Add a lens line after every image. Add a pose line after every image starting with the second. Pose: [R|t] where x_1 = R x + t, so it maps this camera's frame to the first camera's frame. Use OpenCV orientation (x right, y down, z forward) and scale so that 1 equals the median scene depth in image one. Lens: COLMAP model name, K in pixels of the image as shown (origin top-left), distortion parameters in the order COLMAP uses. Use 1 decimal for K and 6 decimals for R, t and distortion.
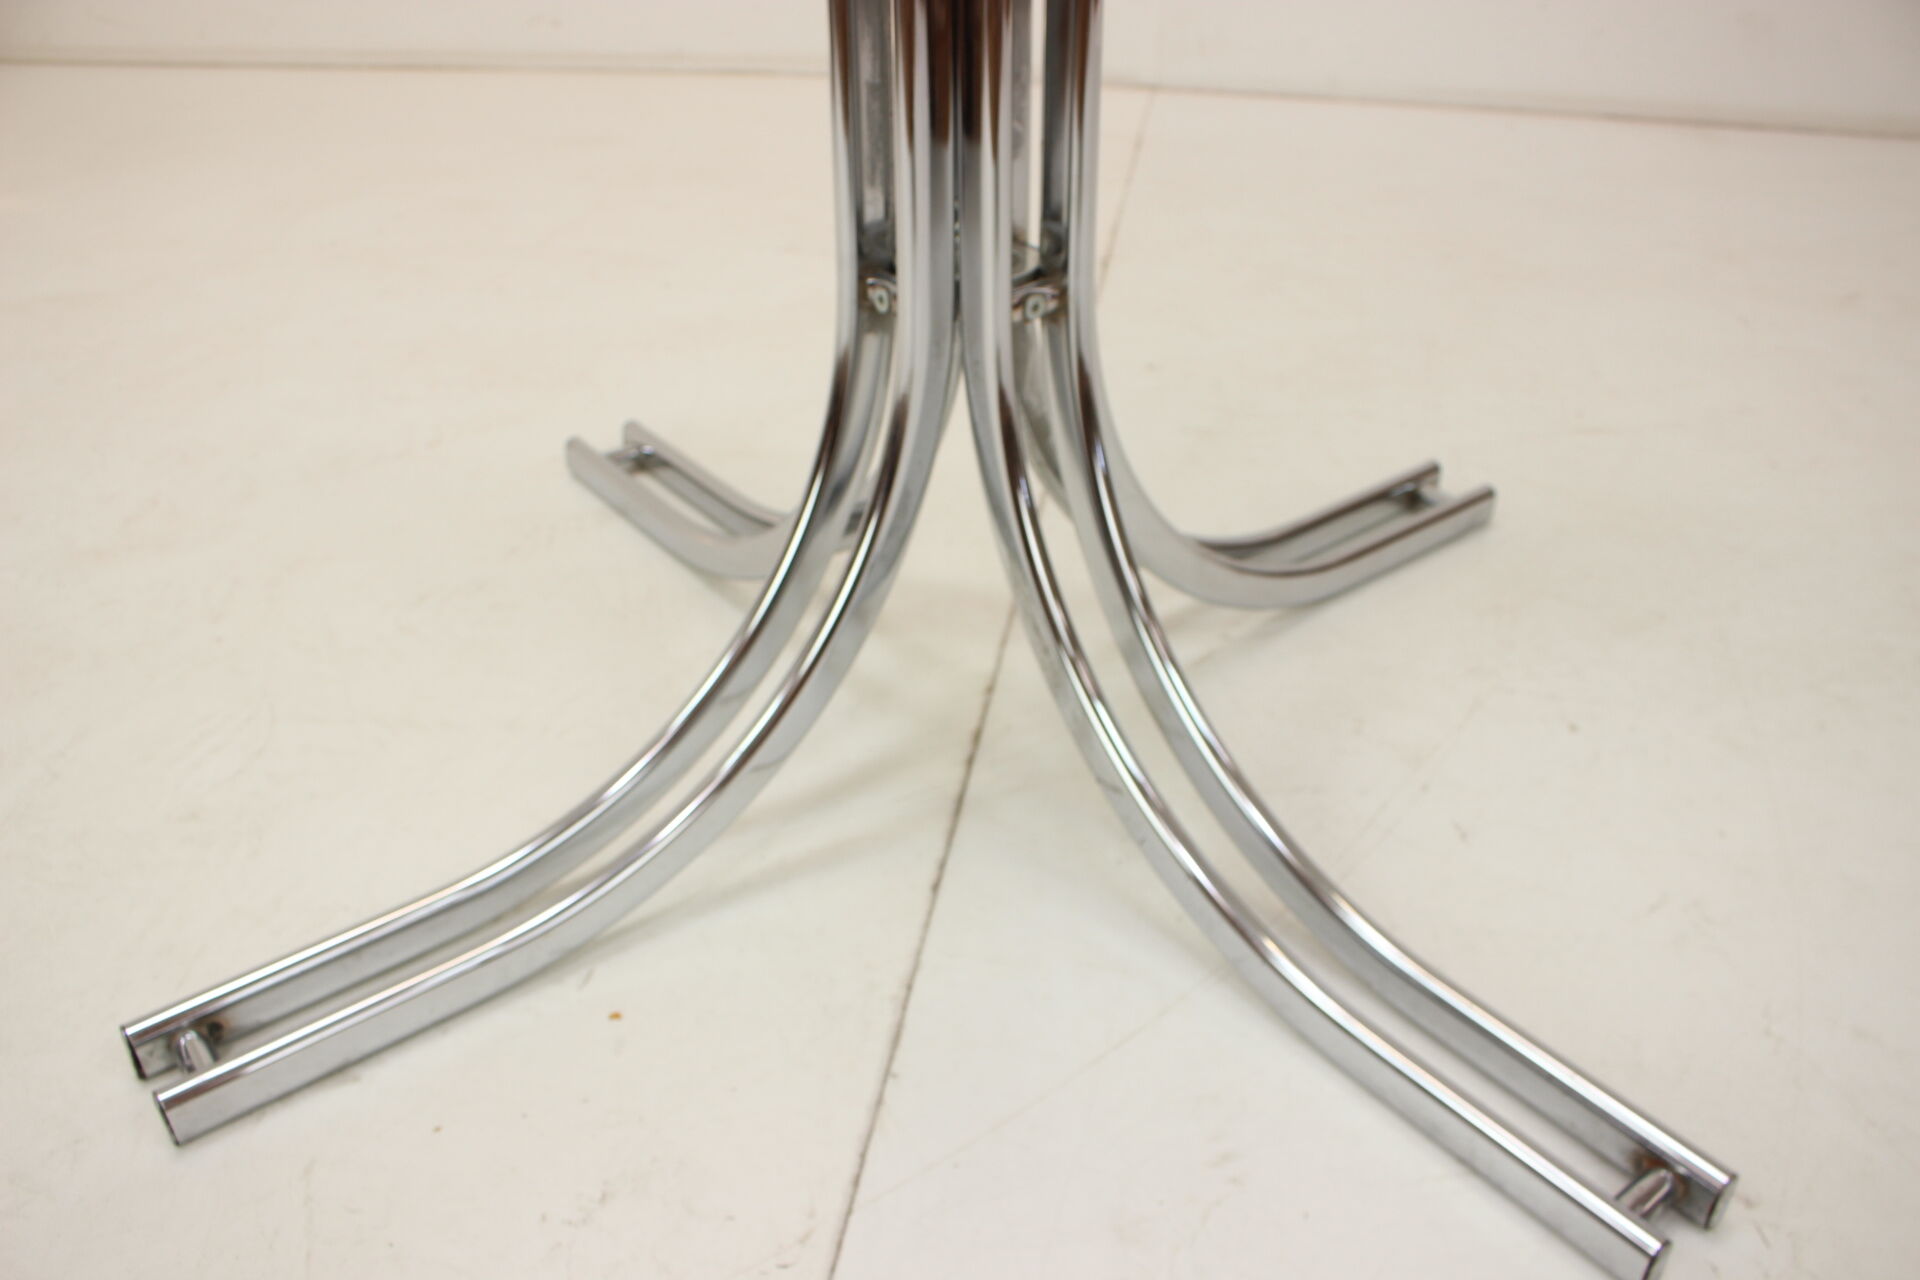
lens RADIAL K [[1685.7, 0, 947.9], [0, 1685.7, 686.1], [0, 0, 1]] dist [-0.146128, 0.085658]
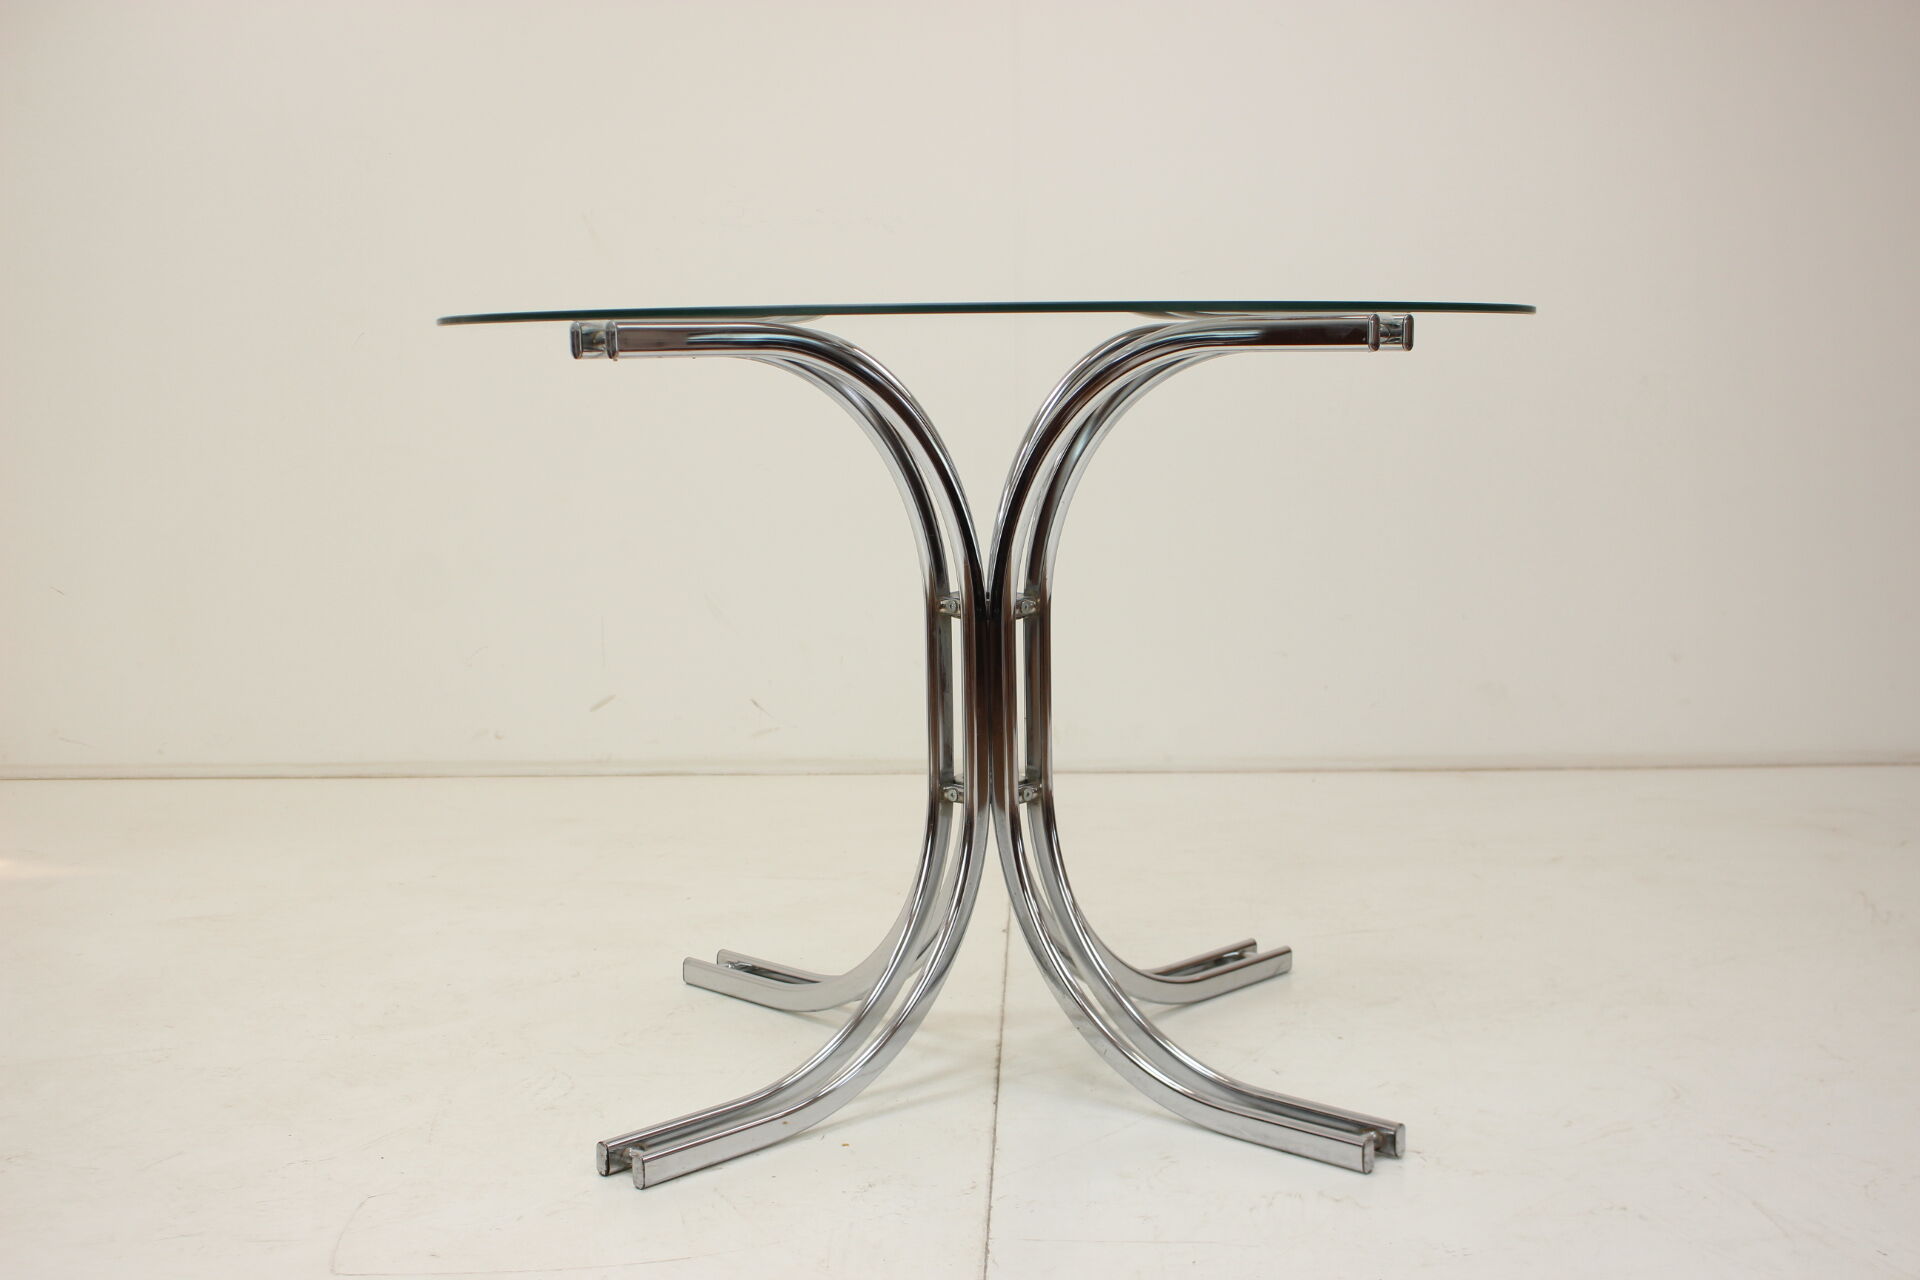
lens RADIAL K [[2288.7, 0, 961.0], [0, 2288.7, 646.0], [0, 0, 1]] dist [-0.075876, 0.000000]
pose [[0.991623, -0.028566, 0.125970, -0.310727], [0.080443, 0.899602, -0.429239, 0.664539], [-0.101061, 0.435776, 0.894363, -1.302206]]
